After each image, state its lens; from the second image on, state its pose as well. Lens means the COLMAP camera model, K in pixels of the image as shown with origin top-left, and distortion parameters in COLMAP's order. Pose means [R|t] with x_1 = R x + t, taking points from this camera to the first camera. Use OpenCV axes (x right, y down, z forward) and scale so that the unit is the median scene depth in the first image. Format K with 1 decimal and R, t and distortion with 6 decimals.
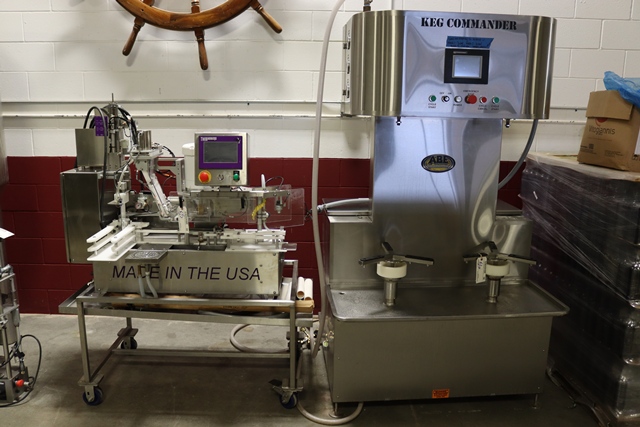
lens RADIAL K [[532.8, 0, 320.0], [0, 532.8, 213.5], [0, 0, 1]] dist [-0.151399, 0.121375]
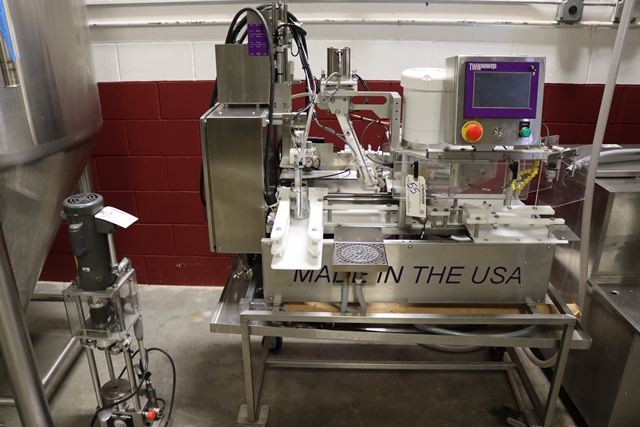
lens RADIAL K [[532.8, 0, 320.0], [0, 532.8, 213.5], [0, 0, 1]] dist [-0.151399, 0.121375]
pose [[0.998643, 0.003148, -0.051974, -0.316734], [0.006082, 0.984286, 0.176476, -0.073885], [0.051713, -0.176553, 0.982932, 0.350231]]
